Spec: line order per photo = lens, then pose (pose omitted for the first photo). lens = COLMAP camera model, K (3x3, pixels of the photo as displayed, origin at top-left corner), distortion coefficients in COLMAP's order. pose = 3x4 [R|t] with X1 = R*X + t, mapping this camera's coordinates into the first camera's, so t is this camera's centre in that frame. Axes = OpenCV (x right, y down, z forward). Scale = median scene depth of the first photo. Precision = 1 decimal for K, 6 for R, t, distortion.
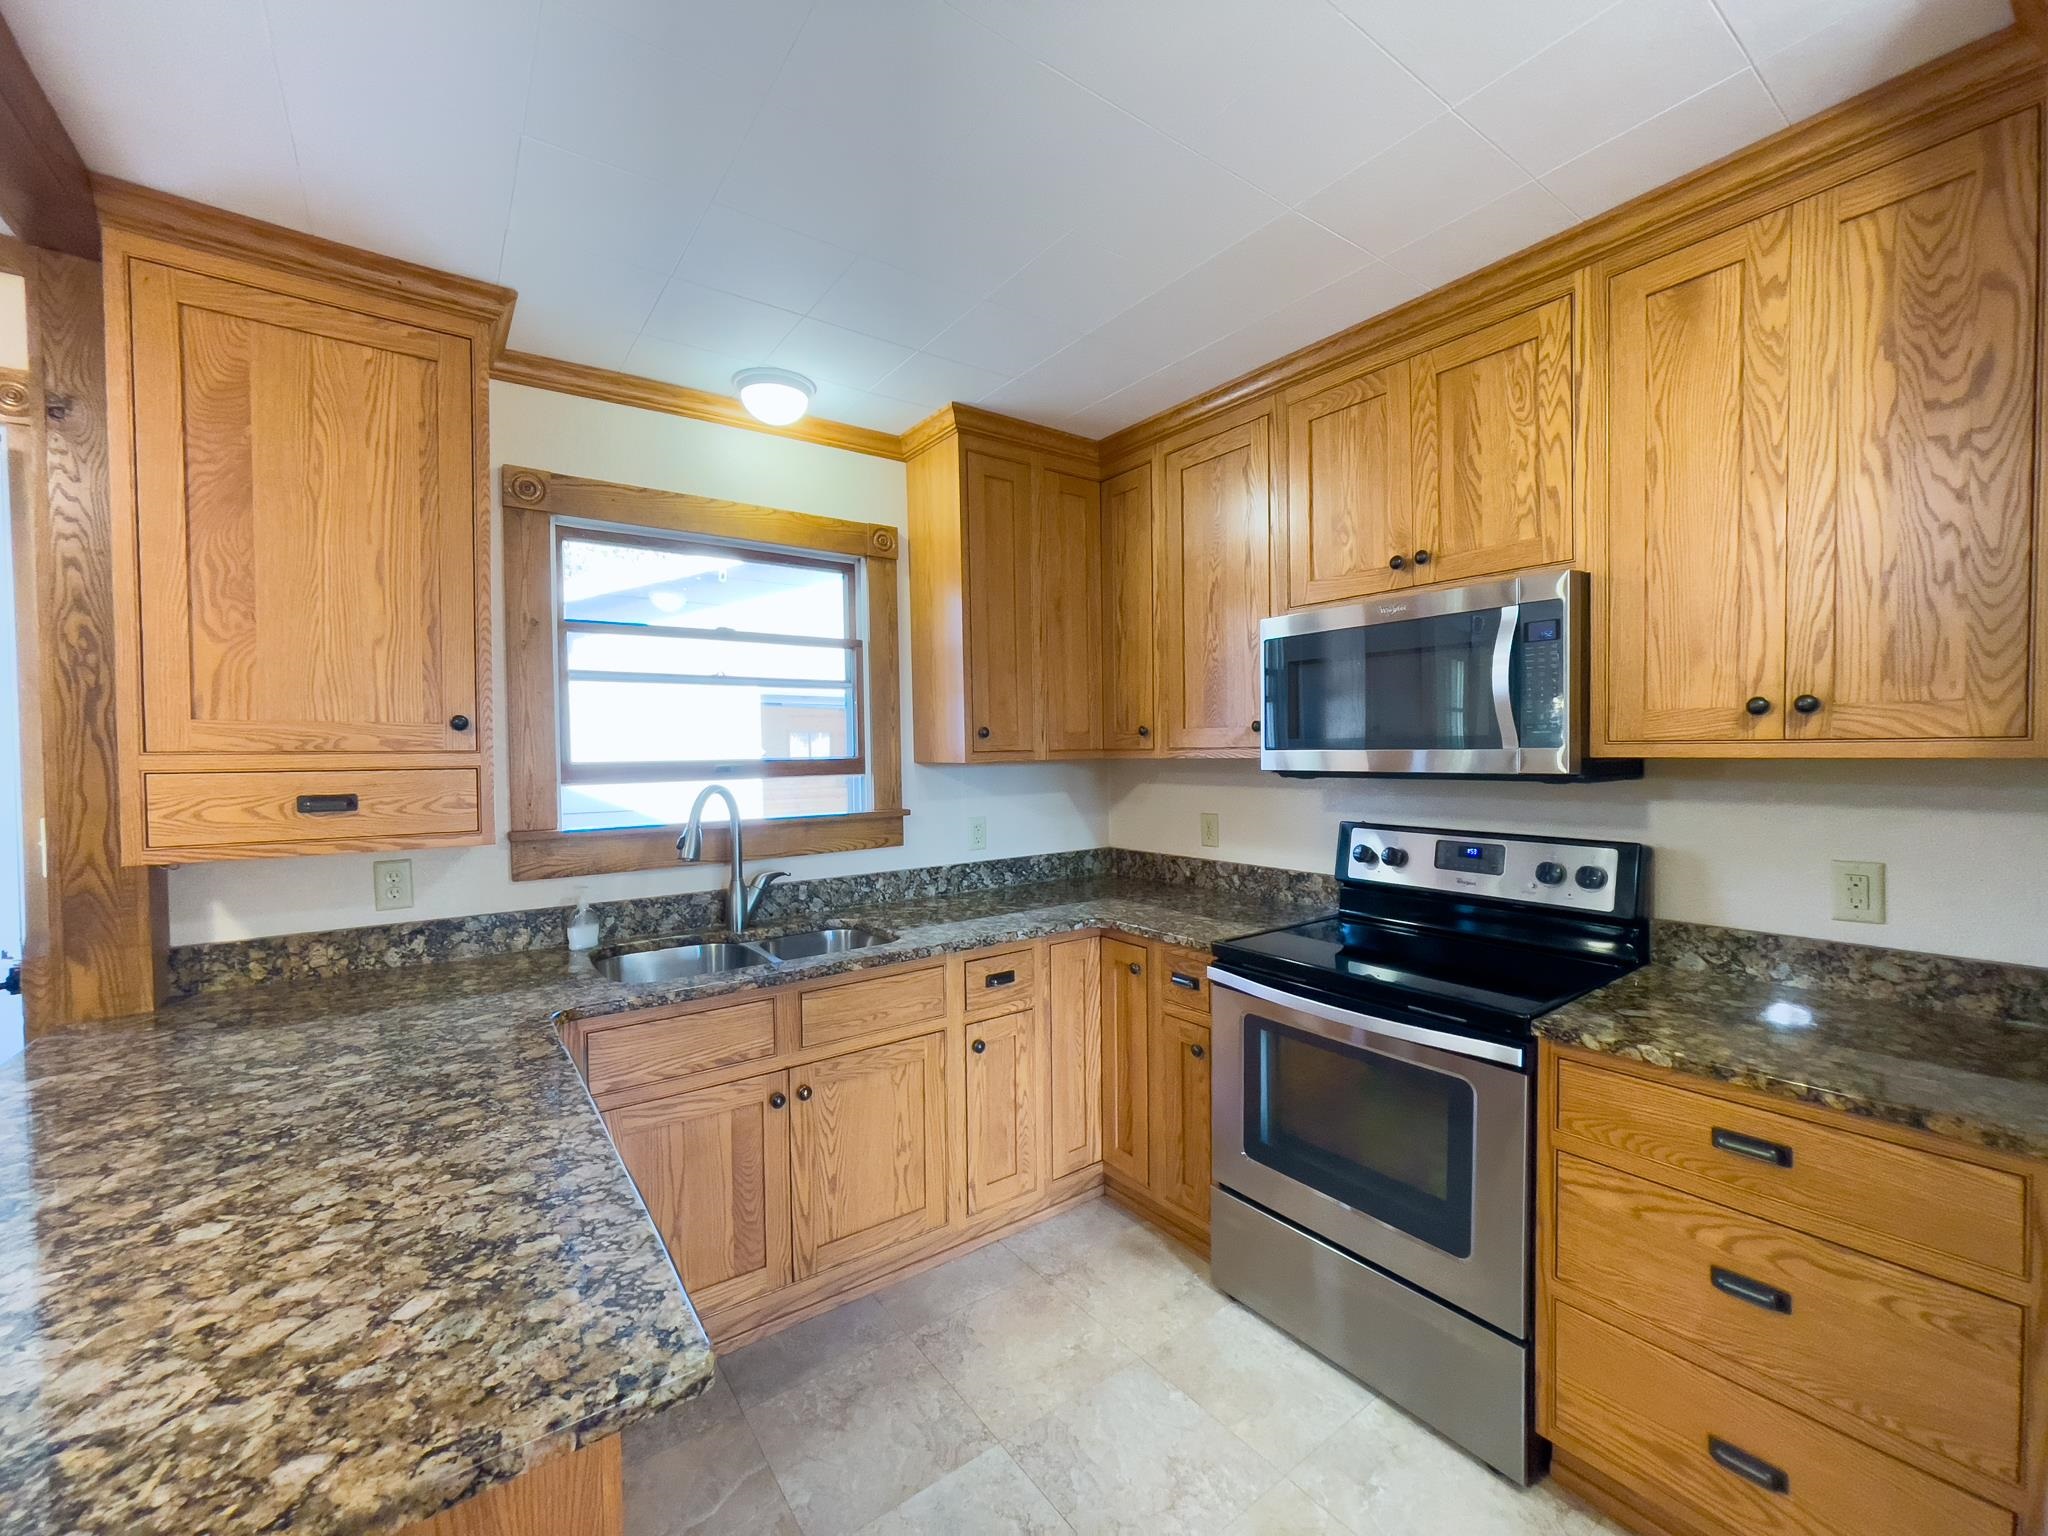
lens RADIAL K [[827.7, 0, 1019.8], [0, 827.7, 770.3], [0, 0, 1]] dist [-0.007924, 0.003024]
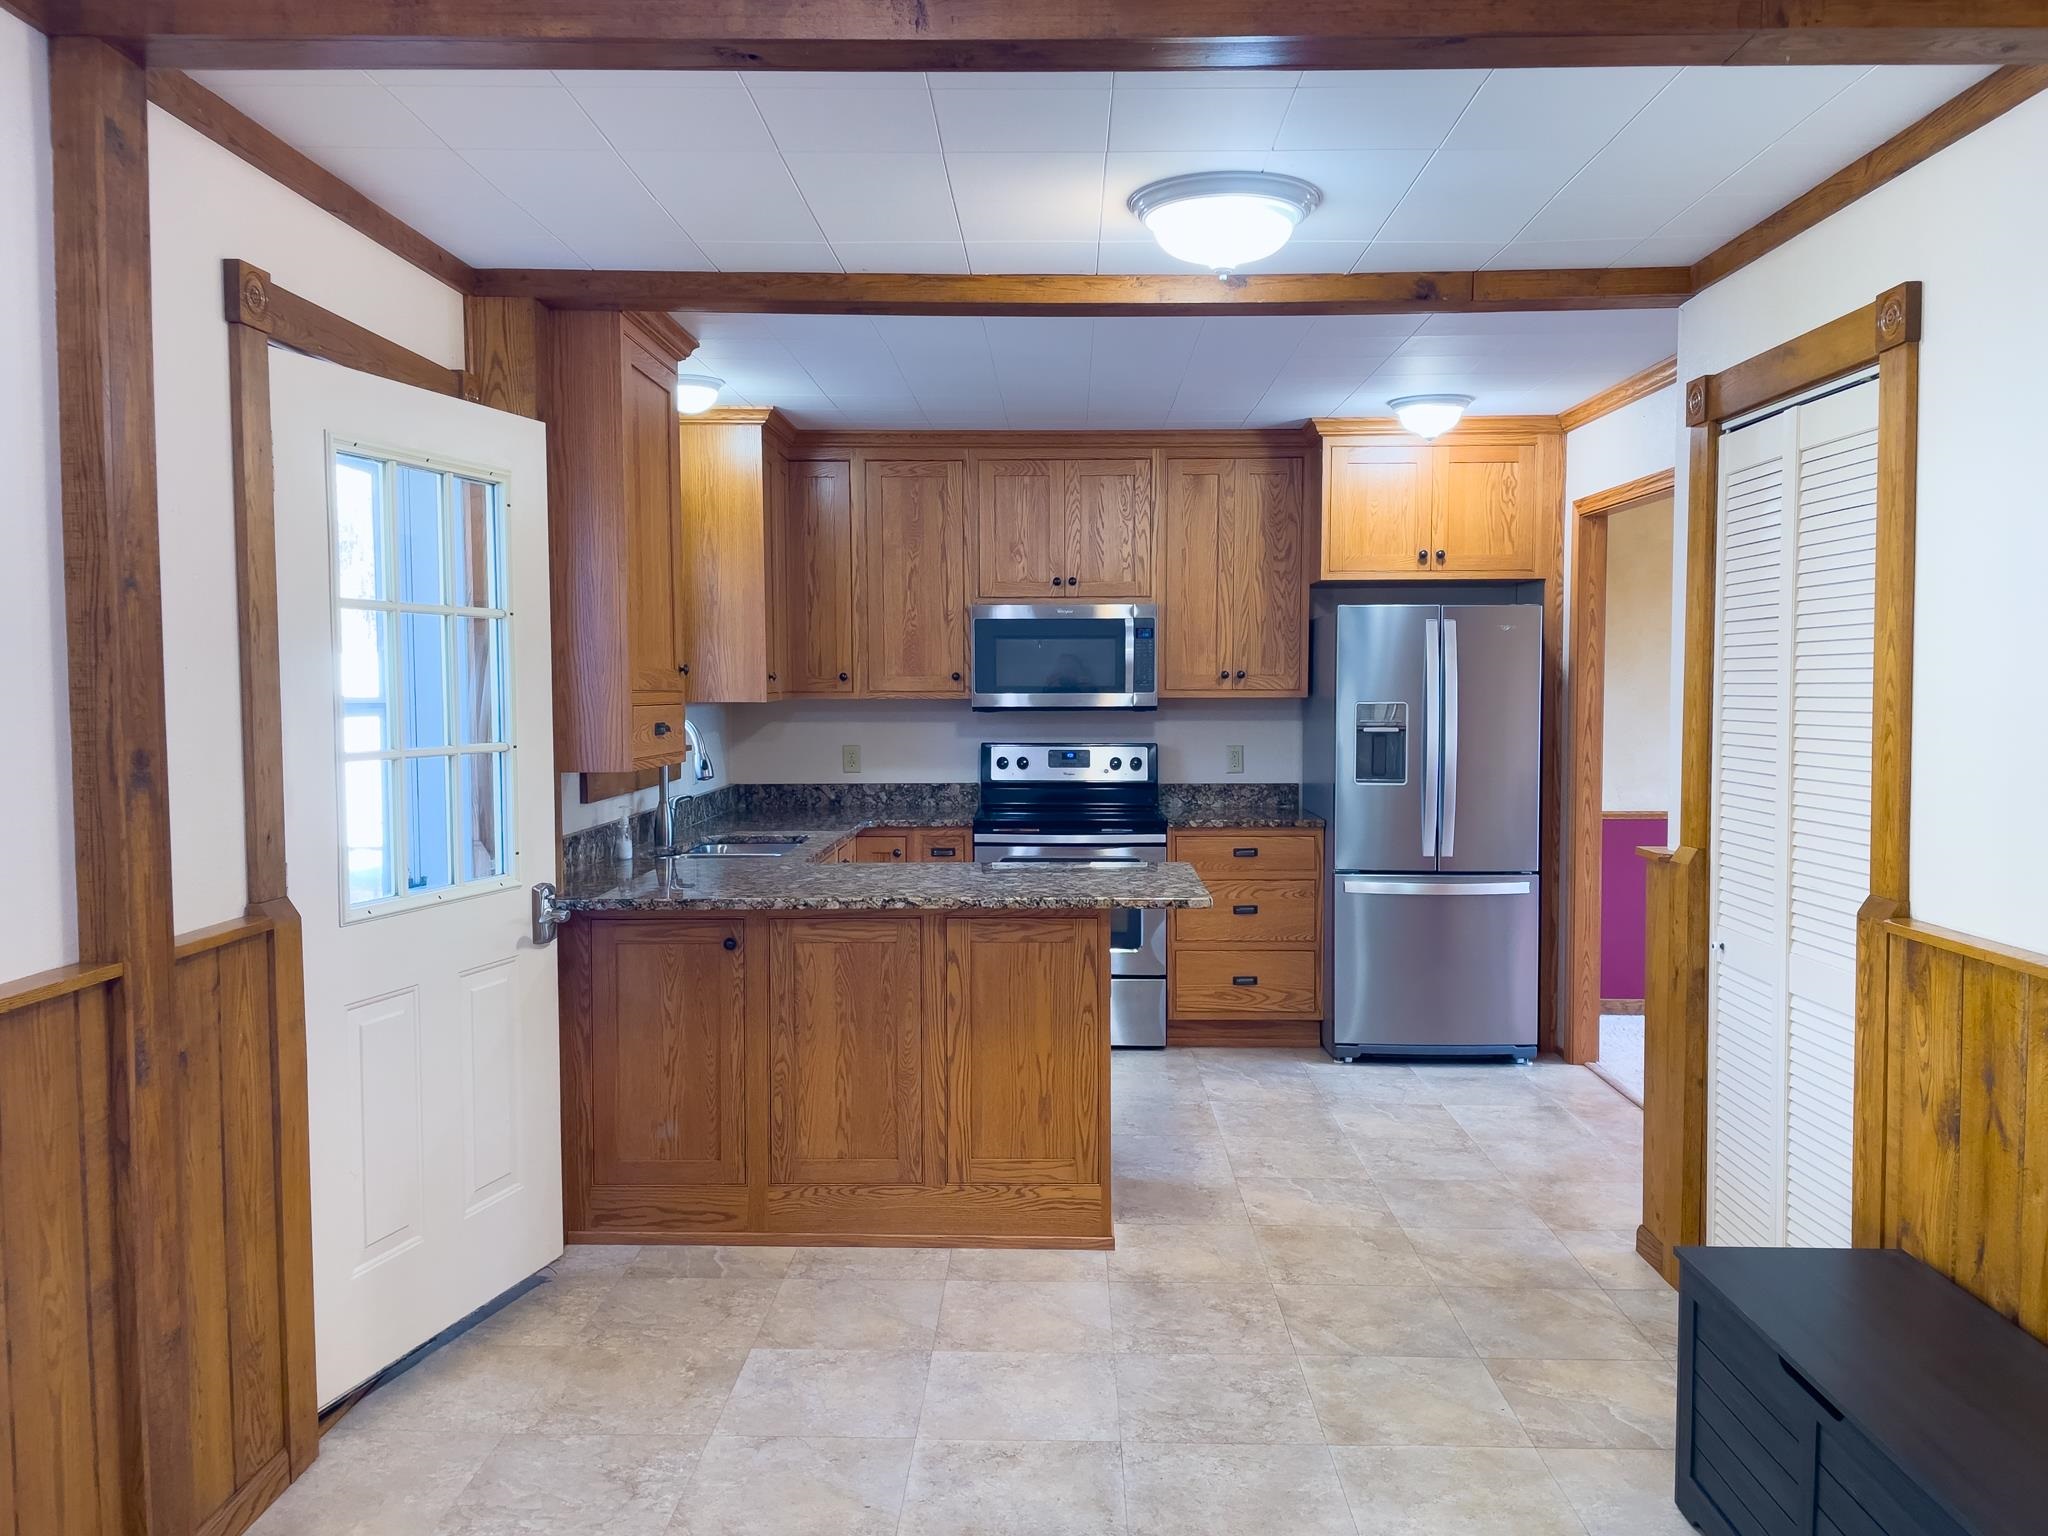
lens RADIAL K [[1535.2, 0, 1023.3], [0, 1535.2, 776.0], [0, 0, 1]] dist [0.068808, -0.040315]
pose [[0.607713, -0.038421, 0.793227, -2.301052], [0.015571, 0.999213, 0.036470, 0.031124], [-0.794004, -0.009812, 0.607833, -0.930248]]
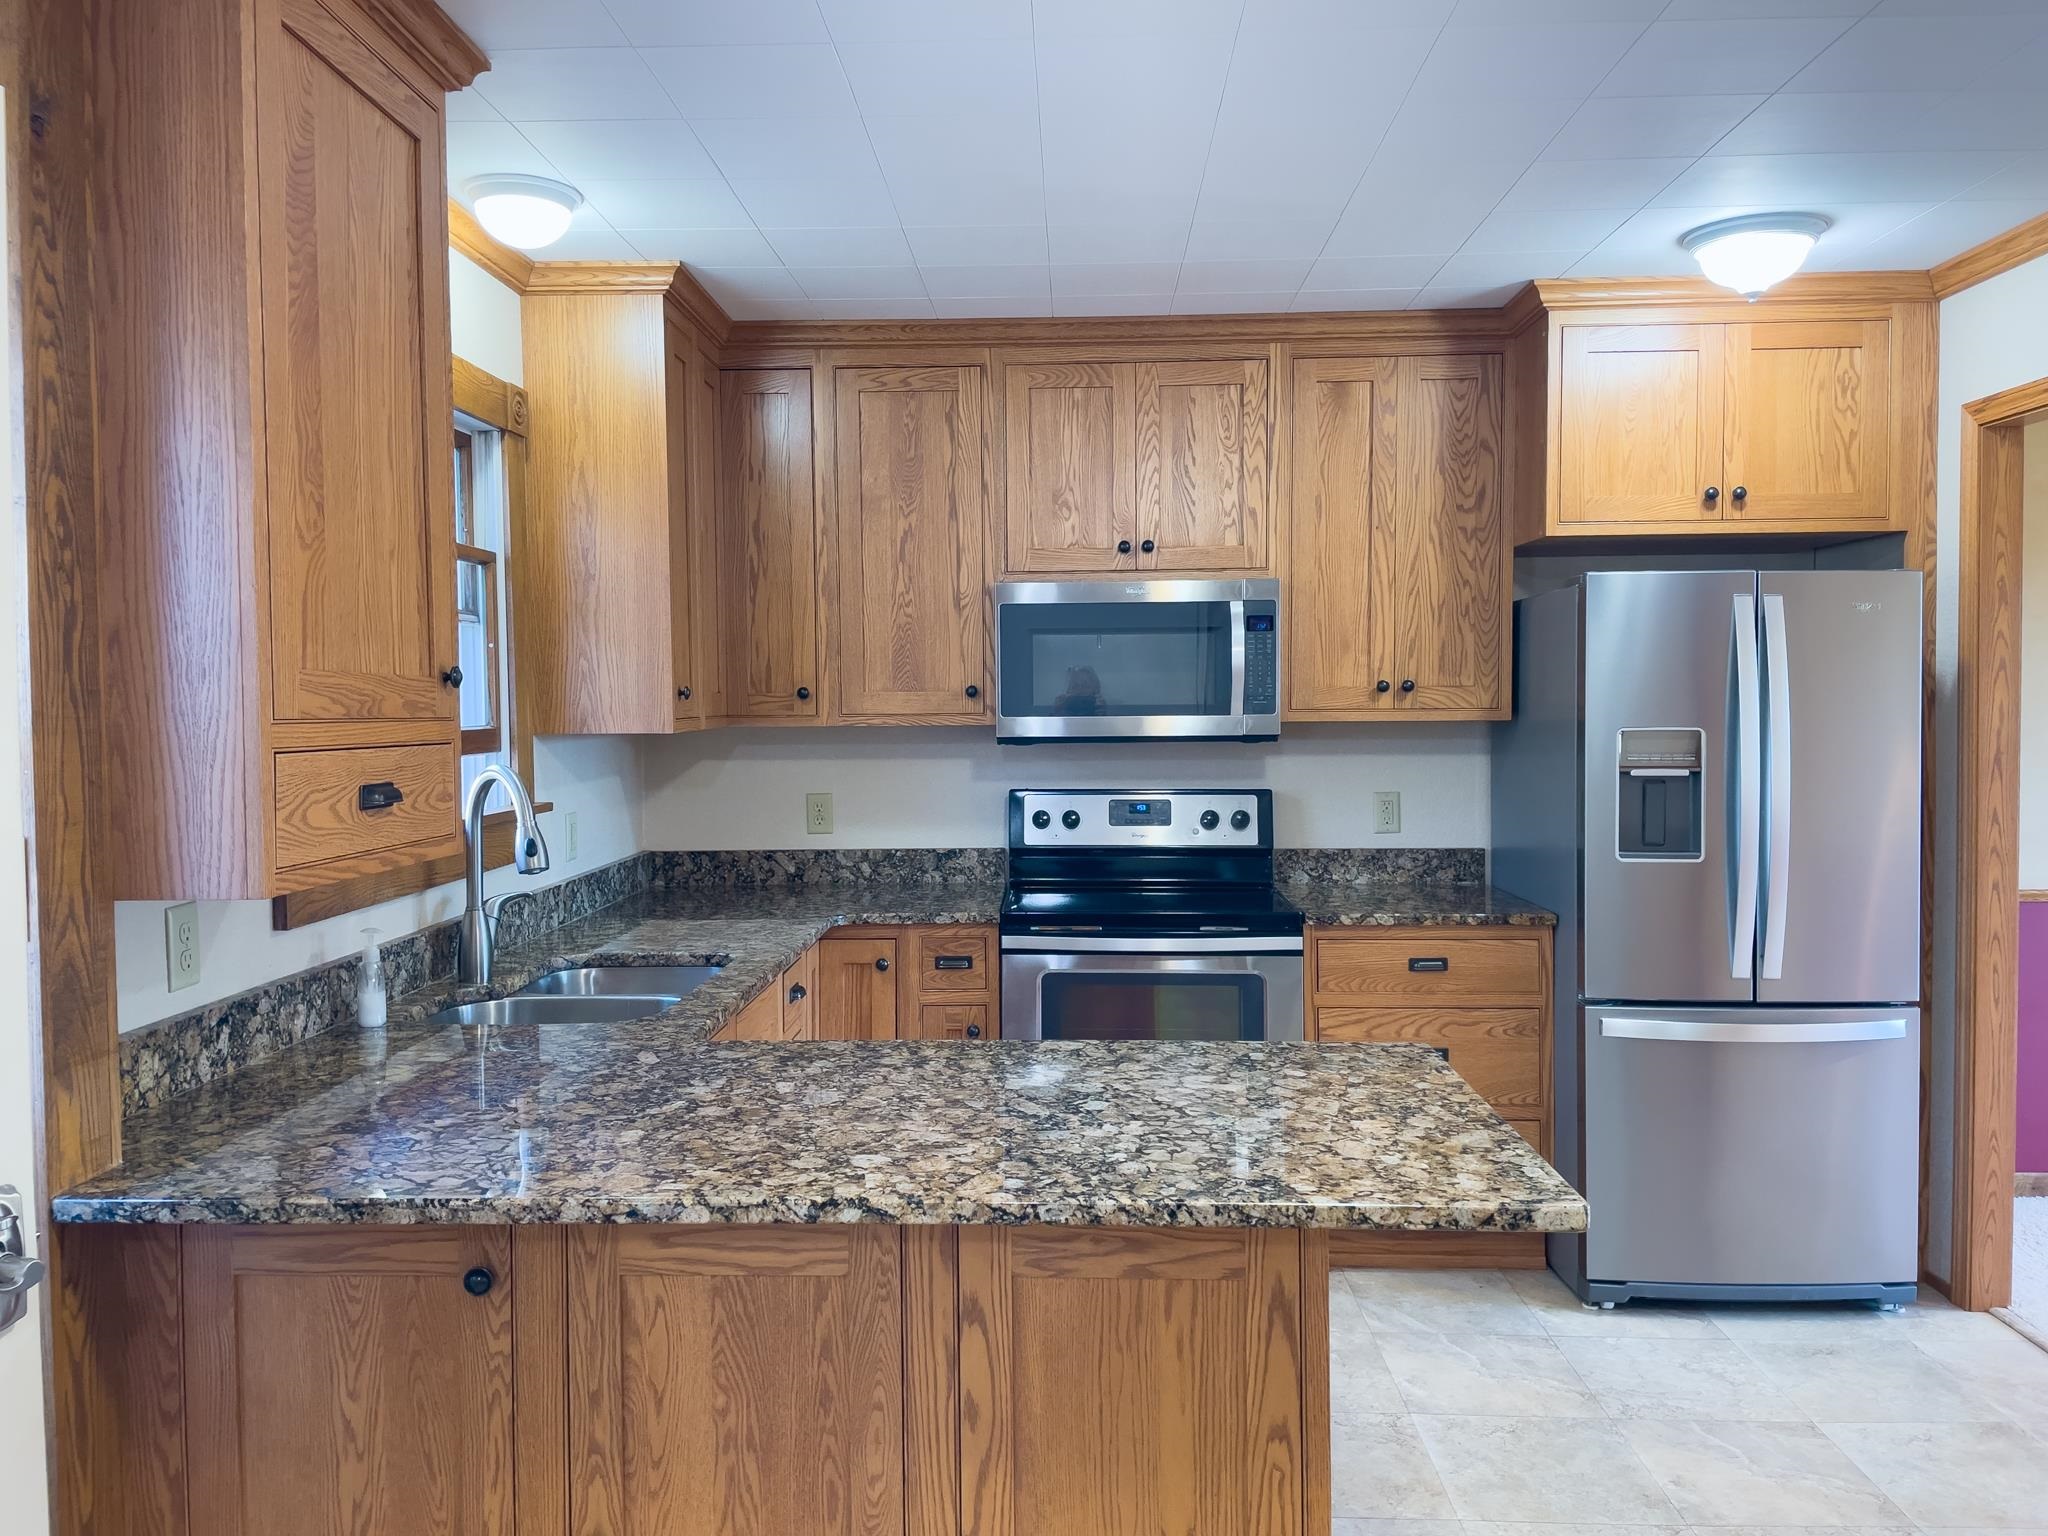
lens RADIAL K [[1535.2, 0, 987.1], [0, 1535.2, 754.9], [0, 0, 1]] dist [0.068808, -0.040315]
pose [[0.631991, -0.020161, 0.774713, -1.399618], [0.020313, 0.999749, 0.009446, 0.003953], [-0.774709, 0.009767, 0.632242, -0.166945]]
